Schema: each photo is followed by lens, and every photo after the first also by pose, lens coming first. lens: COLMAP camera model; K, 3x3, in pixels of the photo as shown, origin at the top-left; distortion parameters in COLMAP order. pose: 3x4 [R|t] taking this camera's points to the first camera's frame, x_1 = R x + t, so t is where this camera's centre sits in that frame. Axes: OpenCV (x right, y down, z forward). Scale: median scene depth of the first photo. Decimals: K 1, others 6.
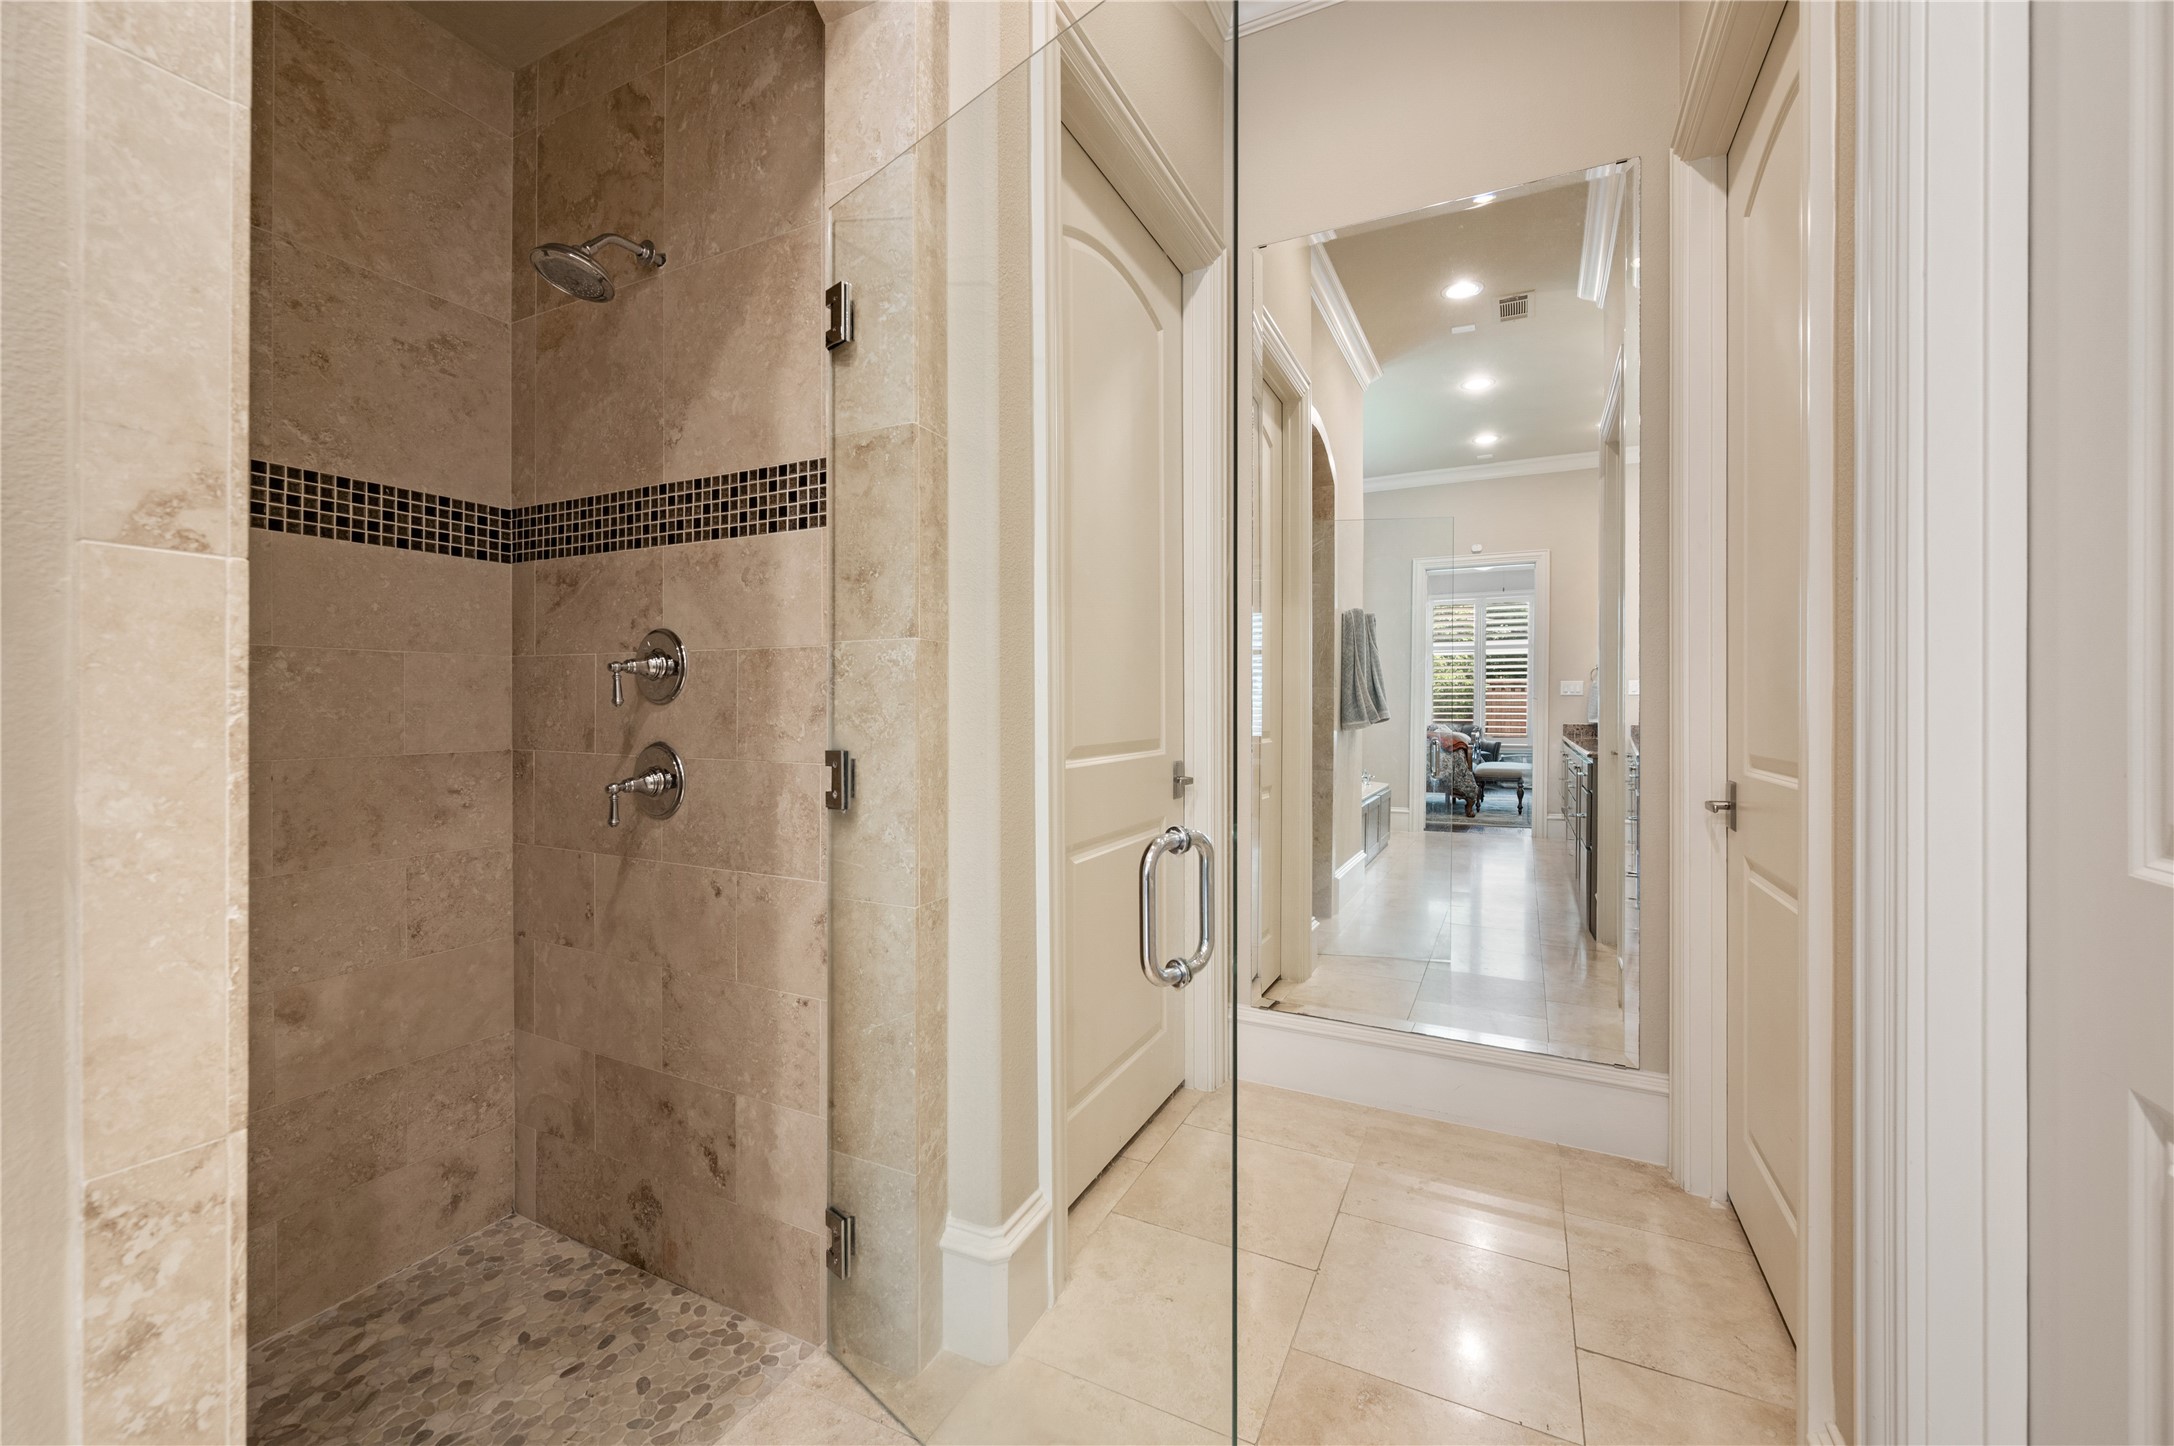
lens RADIAL K [[851.4, 0, 1100.9], [0, 851.4, 715.6], [0, 0, 1]] dist [0.001023, 0.000091]
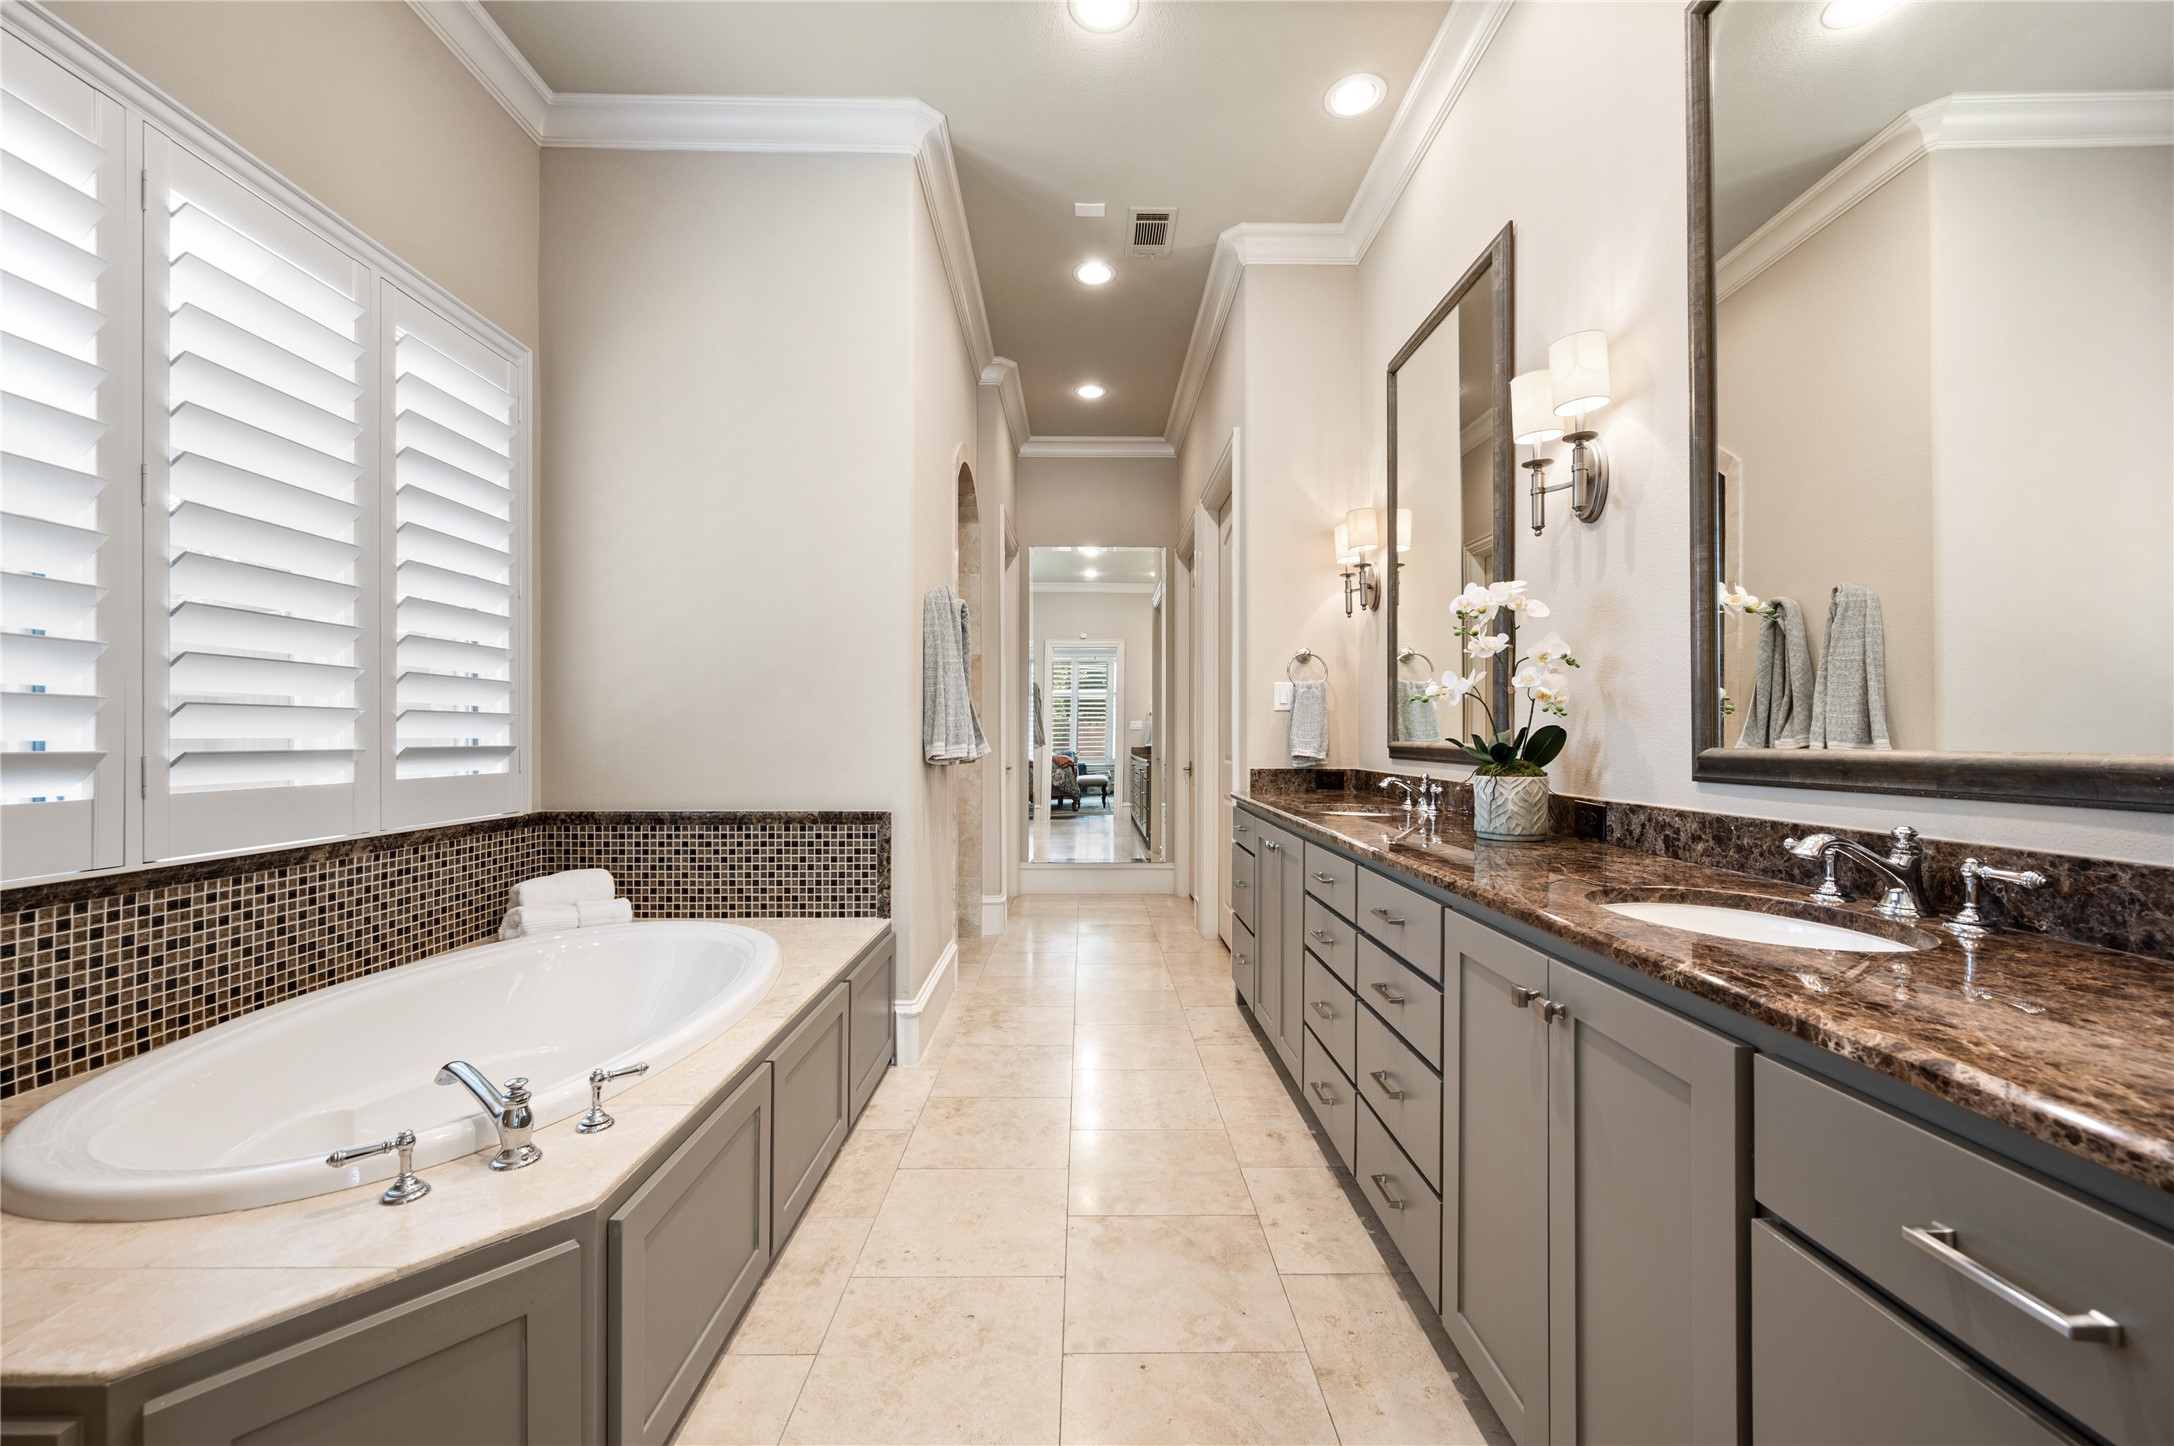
lens RADIAL K [[845.5, 0, 1093.8], [0, 845.5, 737.1], [0, 0, 1]] dist [0.000235, 0.000015]
pose [[0.893513, 0.003717, 0.449021, -0.199674], [0.000950, 0.999948, -0.010167, 0.005581], [-0.449036, 0.009511, 0.893463, -0.332482]]
